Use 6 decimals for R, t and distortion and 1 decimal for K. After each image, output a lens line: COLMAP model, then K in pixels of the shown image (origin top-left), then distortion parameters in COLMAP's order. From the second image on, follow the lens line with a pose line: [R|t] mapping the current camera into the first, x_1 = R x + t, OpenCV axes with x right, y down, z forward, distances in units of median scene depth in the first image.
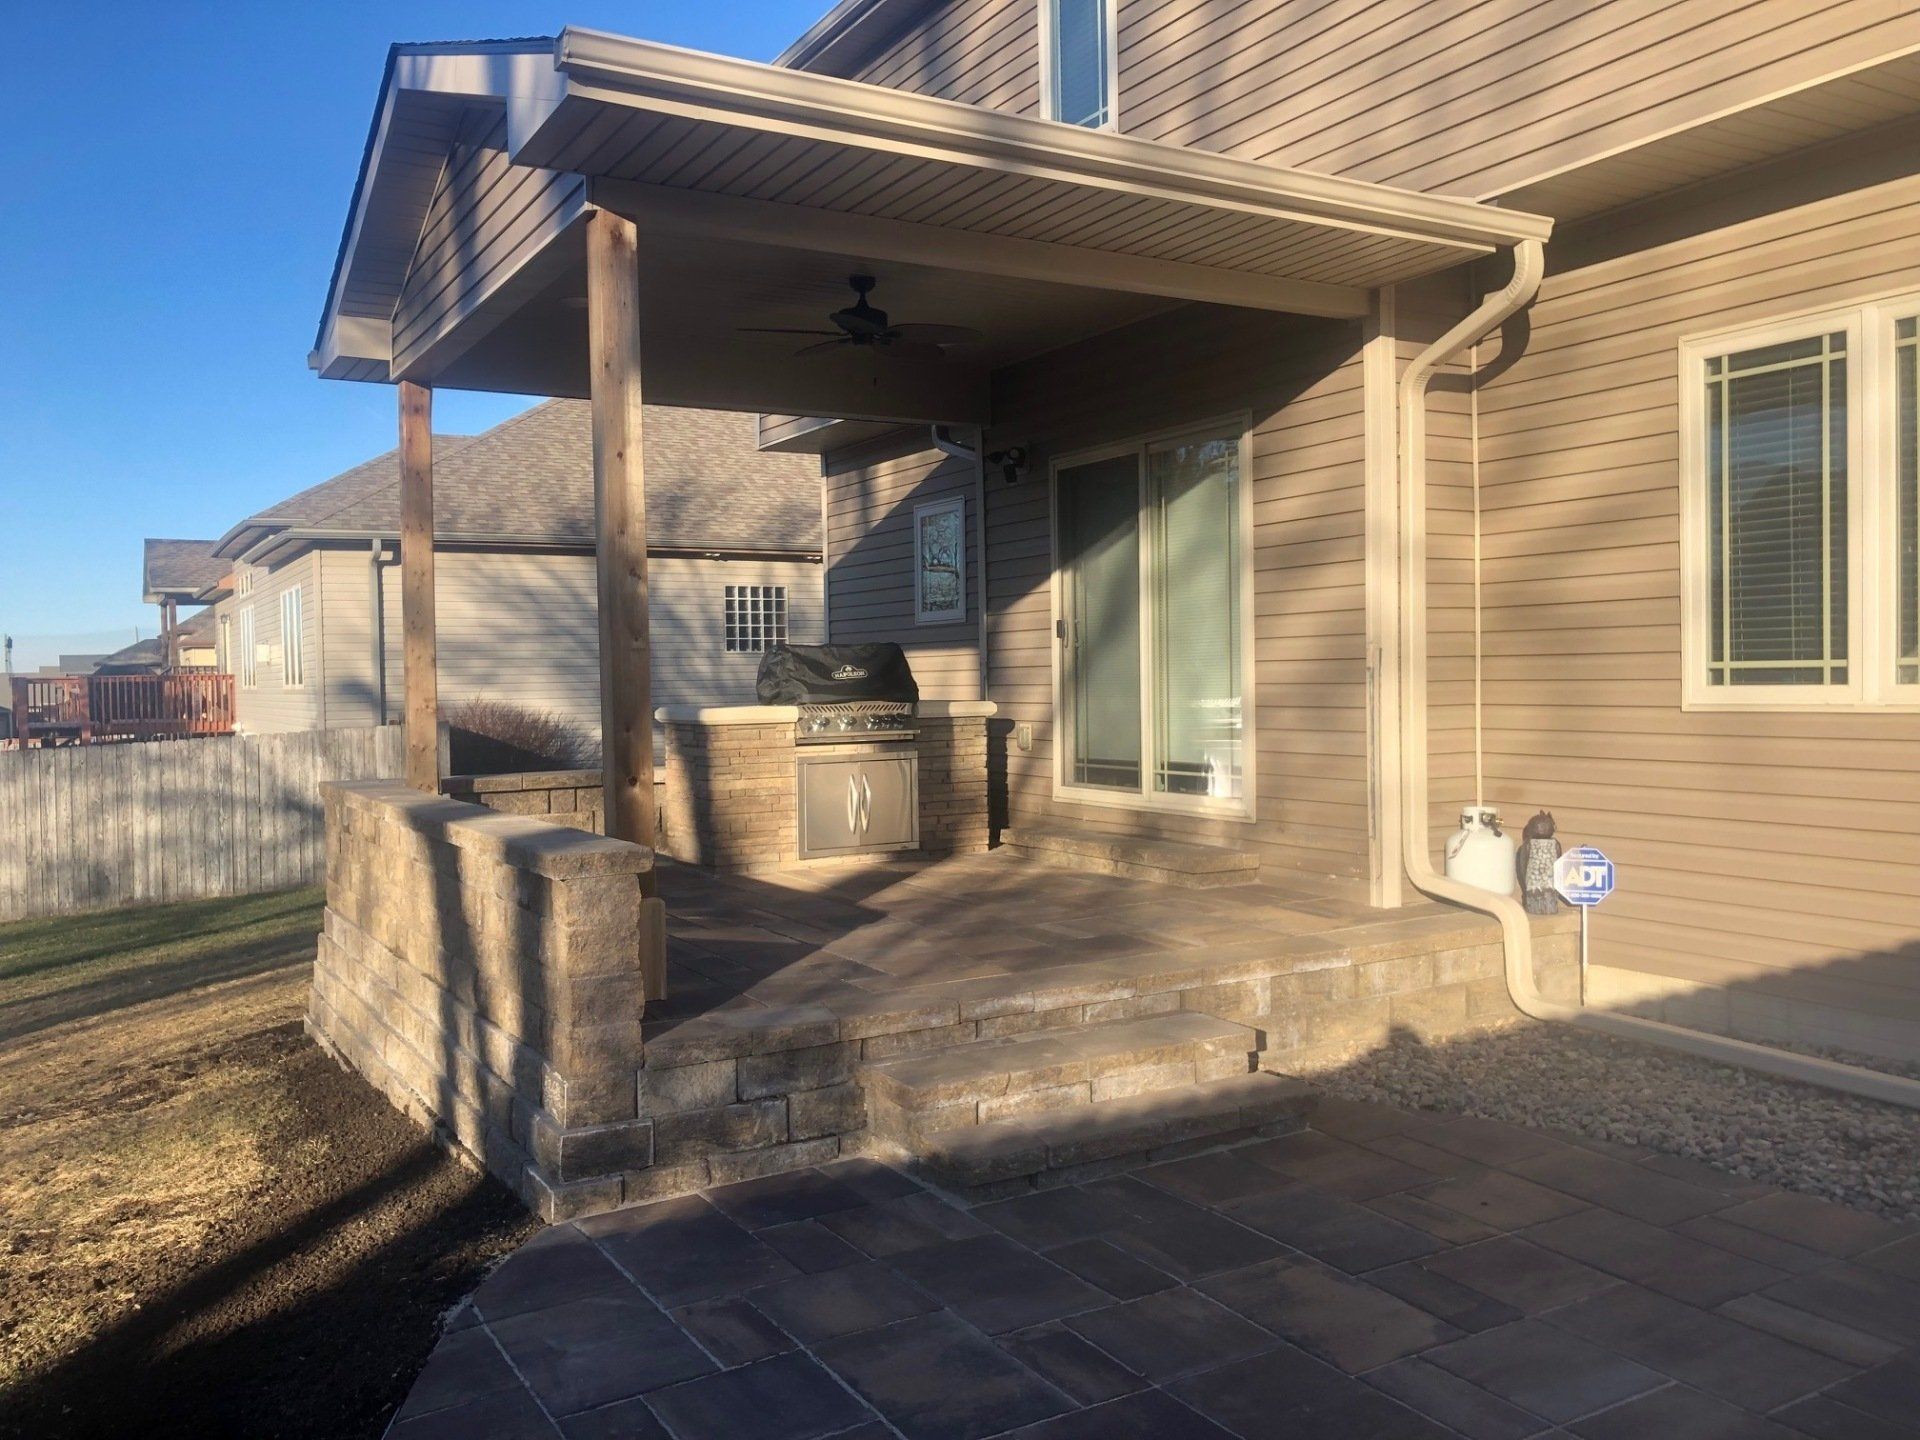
lens RADIAL K [[1575.4, 0, 950.8], [0, 1575.4, 708.5], [0, 0, 1]] dist [0.017417, -0.036010]
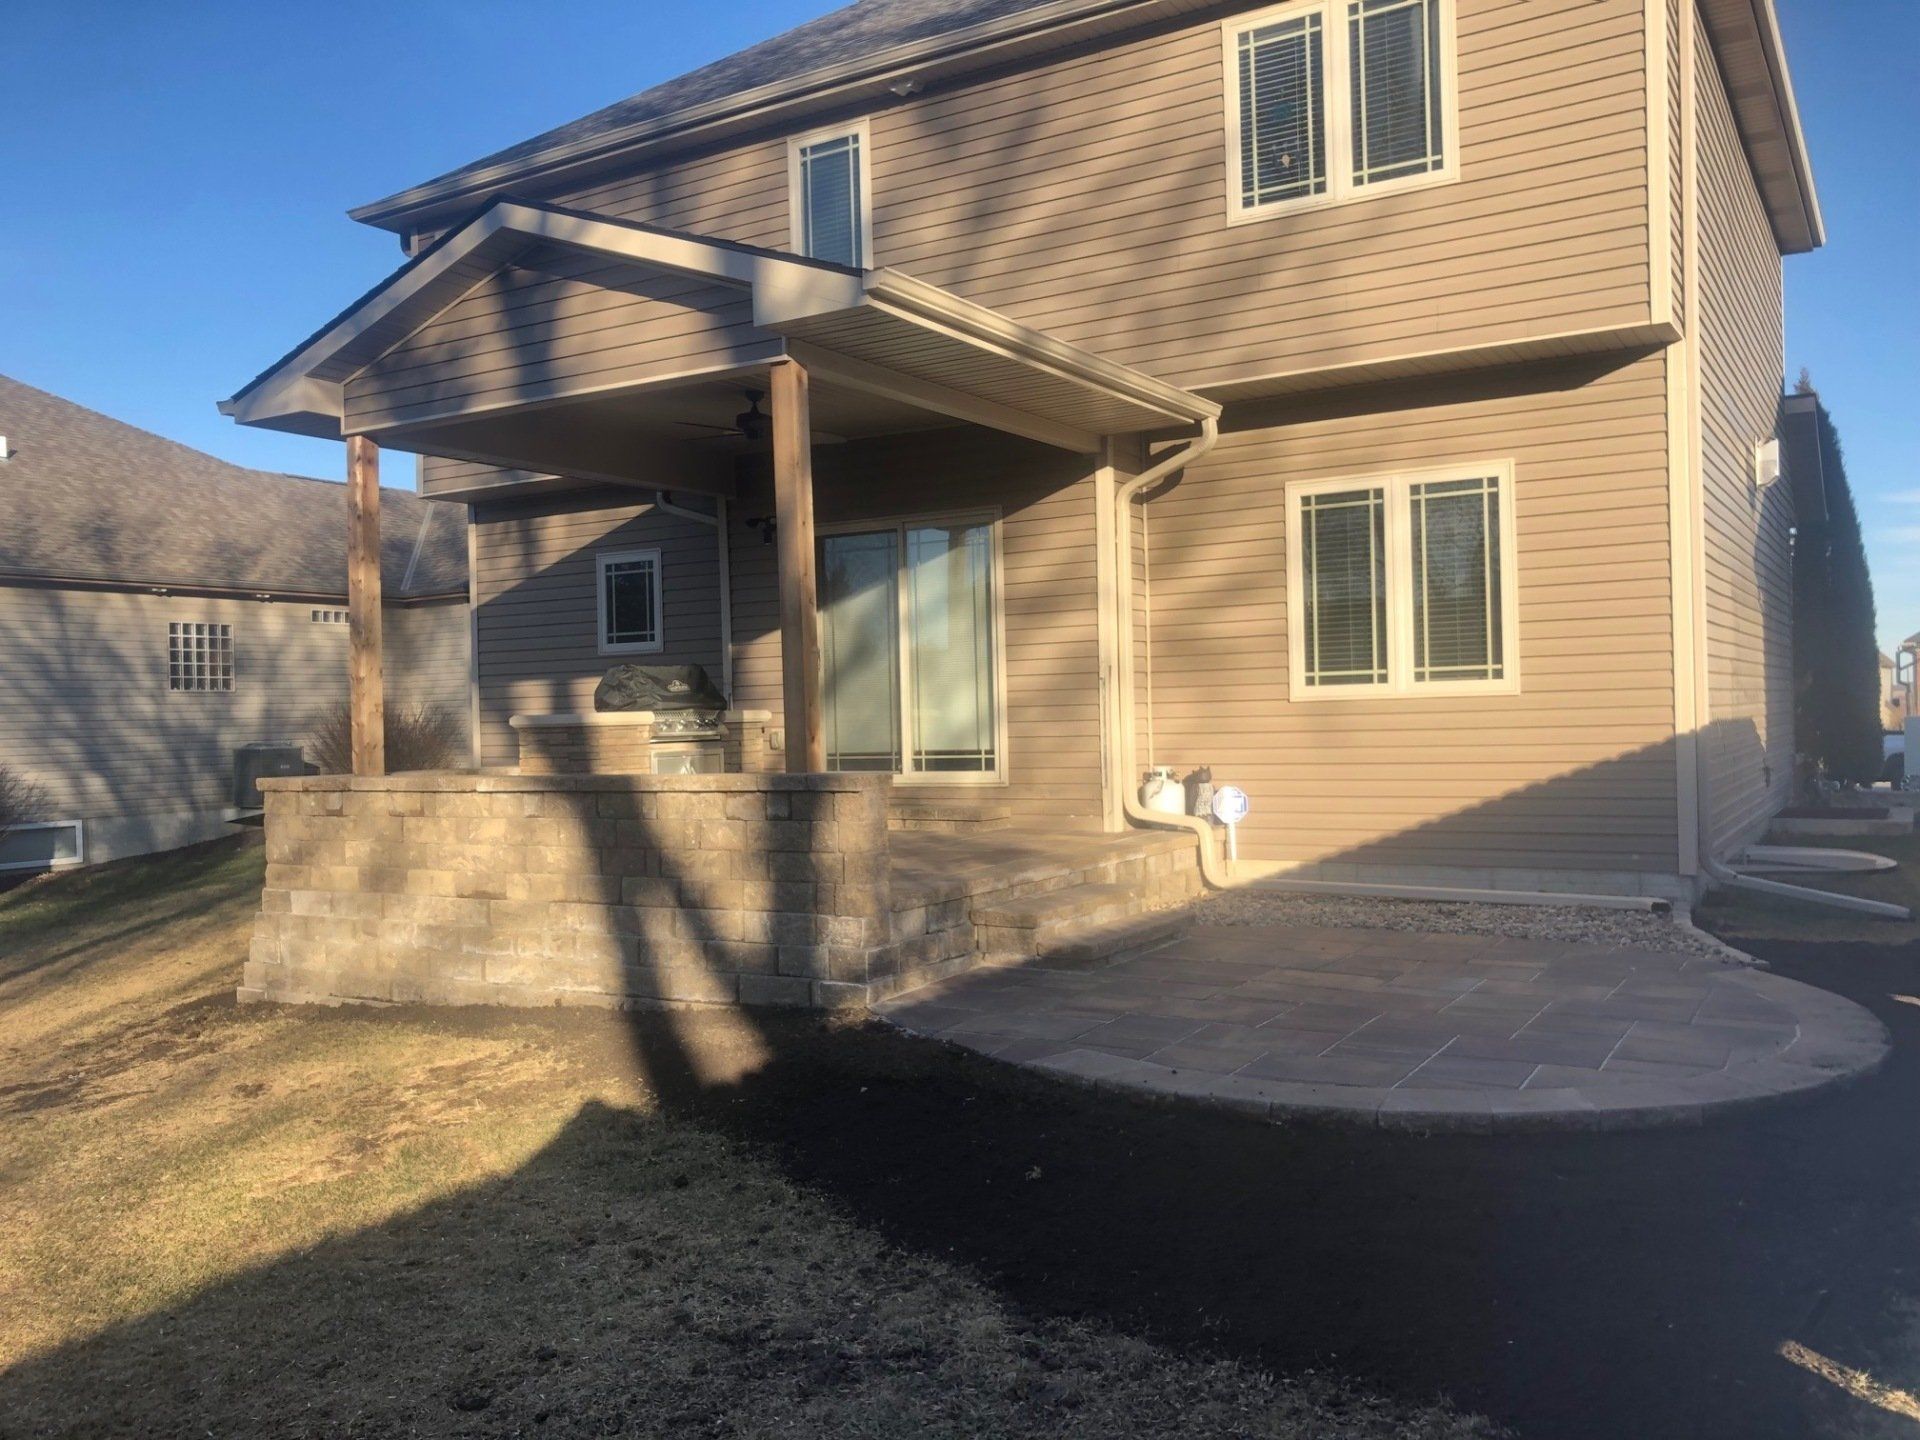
lens RADIAL K [[1575.4, 0, 966.8], [0, 1575.4, 730.2], [0, 0, 1]] dist [0.017417, -0.036010]
pose [[0.878865, -0.009537, 0.476975, -0.541275], [0.019803, 0.999668, -0.016500, 0.044208], [-0.476659, 0.023946, 0.878762, -0.269497]]
